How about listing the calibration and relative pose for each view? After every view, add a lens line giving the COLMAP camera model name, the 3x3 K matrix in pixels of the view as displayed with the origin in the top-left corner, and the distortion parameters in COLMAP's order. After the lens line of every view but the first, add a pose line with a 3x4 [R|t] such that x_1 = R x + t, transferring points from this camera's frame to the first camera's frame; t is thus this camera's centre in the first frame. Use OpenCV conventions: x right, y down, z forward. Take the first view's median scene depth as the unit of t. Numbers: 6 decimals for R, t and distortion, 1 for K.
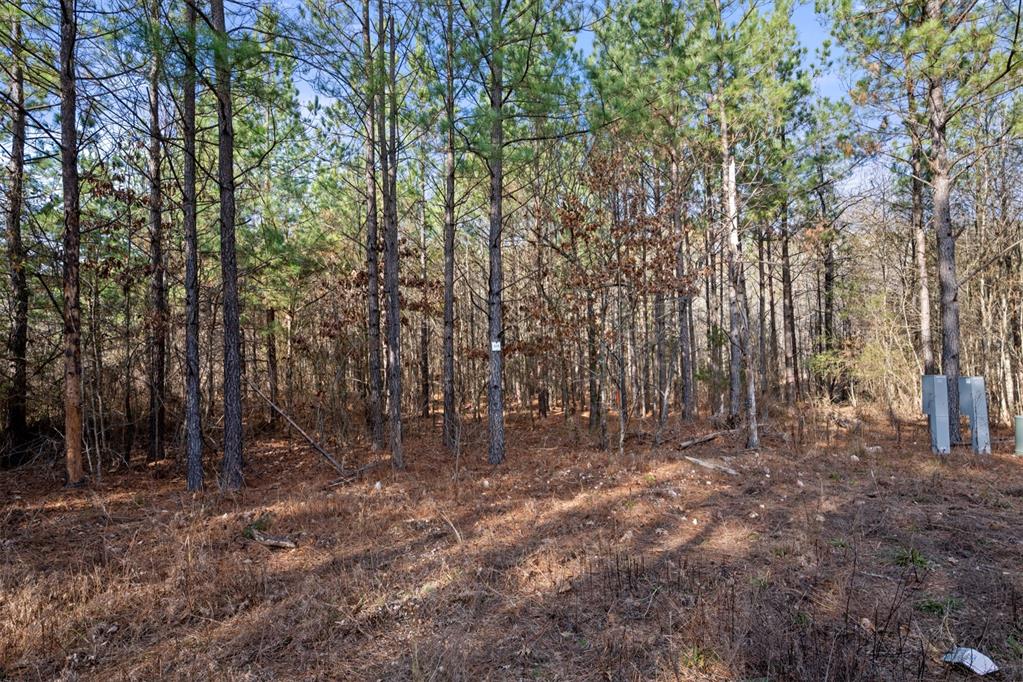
lens RADIAL K [[491.0, 0, 512.6], [0, 491.0, 341.5], [0, 0, 1]] dist [-0.000248, -0.000510]
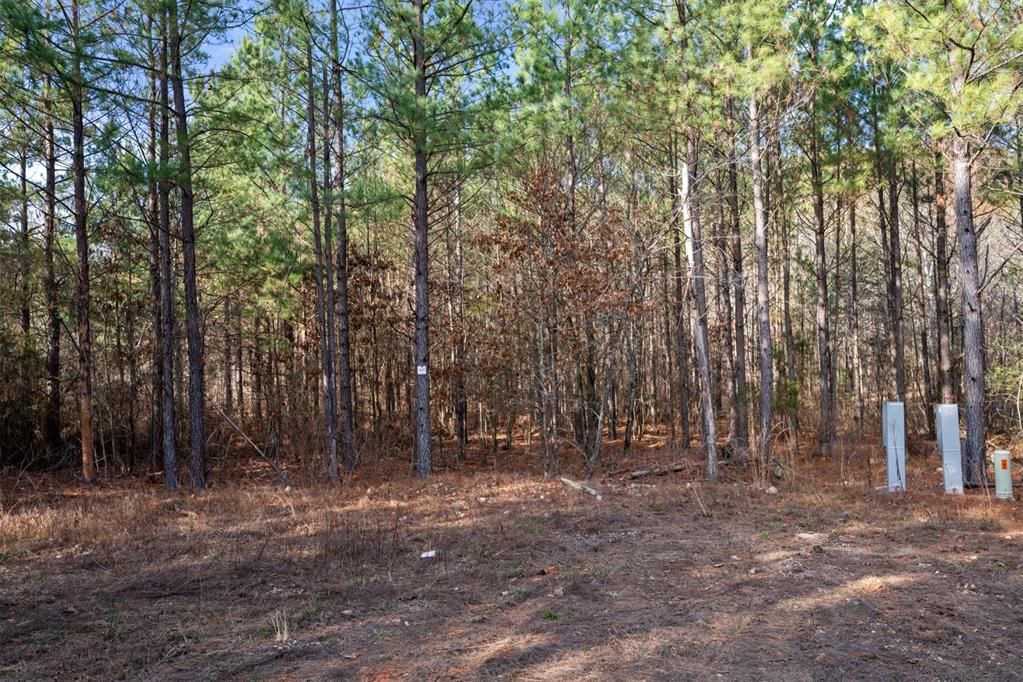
lens RADIAL K [[773.9, 0, 510.9], [0, 773.9, 340.3], [0, 0, 1]] dist [-0.012390, -0.000569]
pose [[0.965540, -0.008702, -0.260108, 0.577167], [0.011522, 0.999890, 0.009319, -0.066384], [0.259998, -0.011995, 0.965535, -0.537577]]
